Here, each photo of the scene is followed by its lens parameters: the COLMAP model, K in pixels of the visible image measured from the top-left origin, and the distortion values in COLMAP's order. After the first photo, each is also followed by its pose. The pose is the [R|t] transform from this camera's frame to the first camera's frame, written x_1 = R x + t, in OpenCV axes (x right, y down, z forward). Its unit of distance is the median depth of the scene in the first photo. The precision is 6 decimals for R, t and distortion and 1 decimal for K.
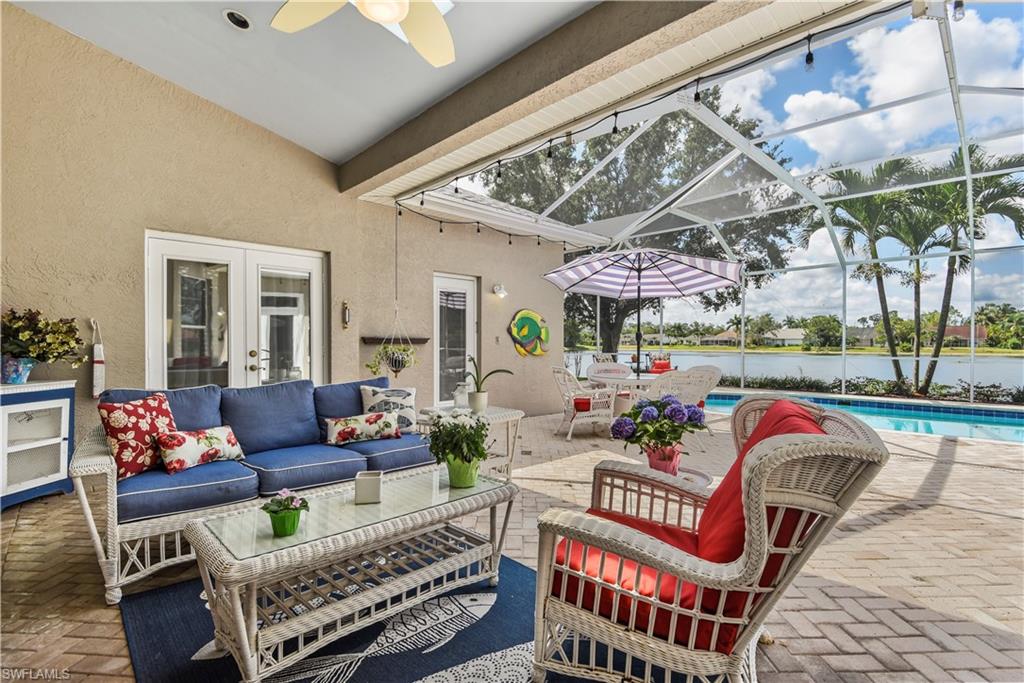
lens RADIAL K [[476.3, 0, 509.3], [0, 476.3, 346.6], [0, 0, 1]] dist [-0.002758, -0.019413]
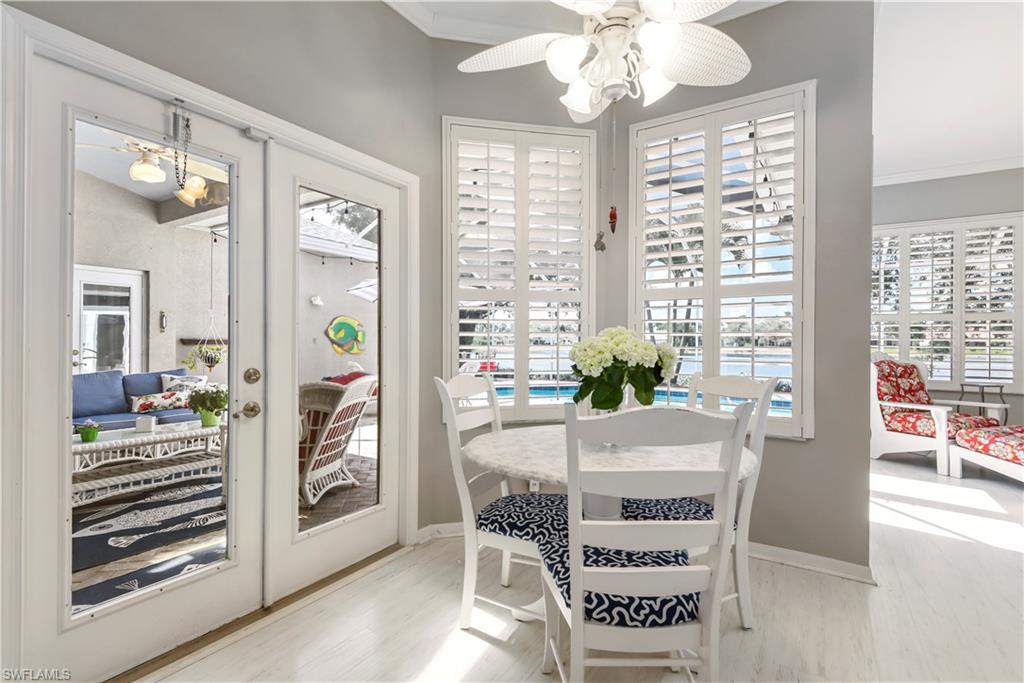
lens RADIAL K [[473.8, 0, 512.0], [0, 473.8, 341.5], [0, 0, 1]] dist [0.001089, -0.012322]
pose [[0.969687, 0.002814, 0.244334, 0.370119], [-0.000504, 0.999955, -0.009516, -0.004079], [-0.244350, 0.009105, 0.969644, -0.652174]]
